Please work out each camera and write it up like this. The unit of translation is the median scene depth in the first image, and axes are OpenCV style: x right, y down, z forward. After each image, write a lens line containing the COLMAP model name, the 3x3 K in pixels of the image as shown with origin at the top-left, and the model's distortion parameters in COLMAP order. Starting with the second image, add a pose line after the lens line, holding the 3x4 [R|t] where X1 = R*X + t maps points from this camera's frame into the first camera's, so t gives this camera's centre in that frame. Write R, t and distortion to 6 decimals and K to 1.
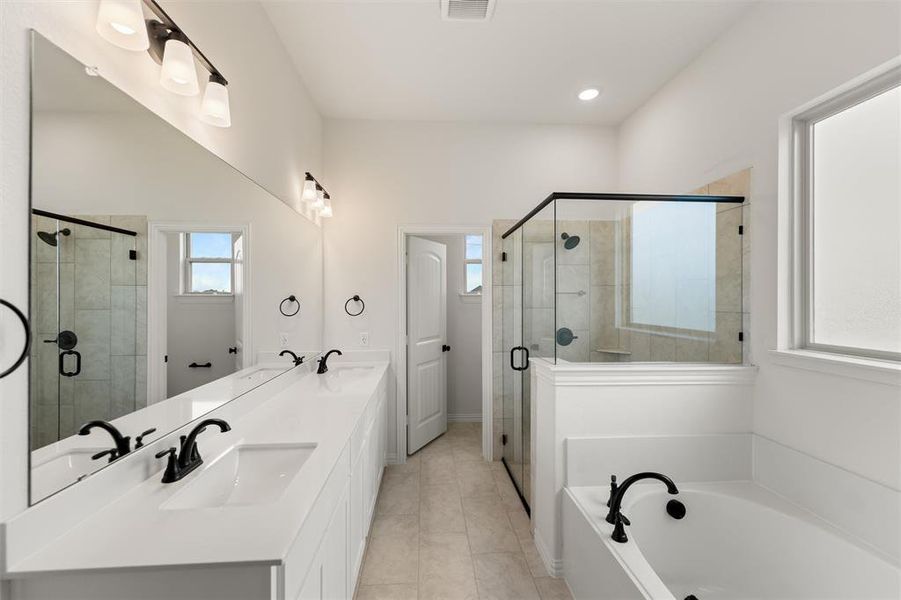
lens RADIAL K [[362.6, 0, 450.9], [0, 362.6, 308.3], [0, 0, 1]] dist [0.000336, 0.000007]
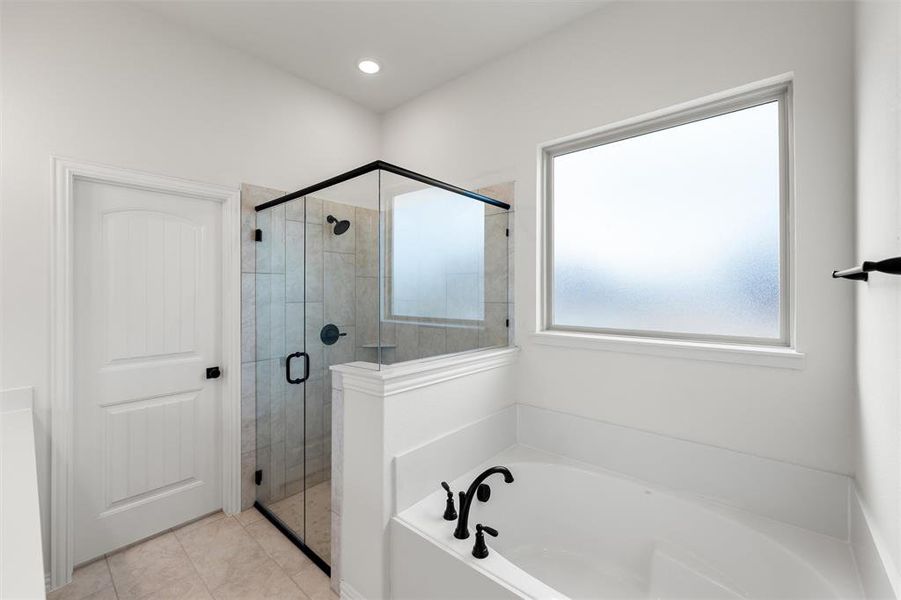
lens RADIAL K [[368.1, 0, 446.6], [0, 368.1, 296.1], [0, 0, 1]] dist [0.000923, -0.000130]
pose [[0.713033, -0.006831, 0.701097, -0.163646], [0.017223, 0.999821, -0.007775, -0.003823], [-0.700919, 0.017619, 0.713023, 0.262876]]
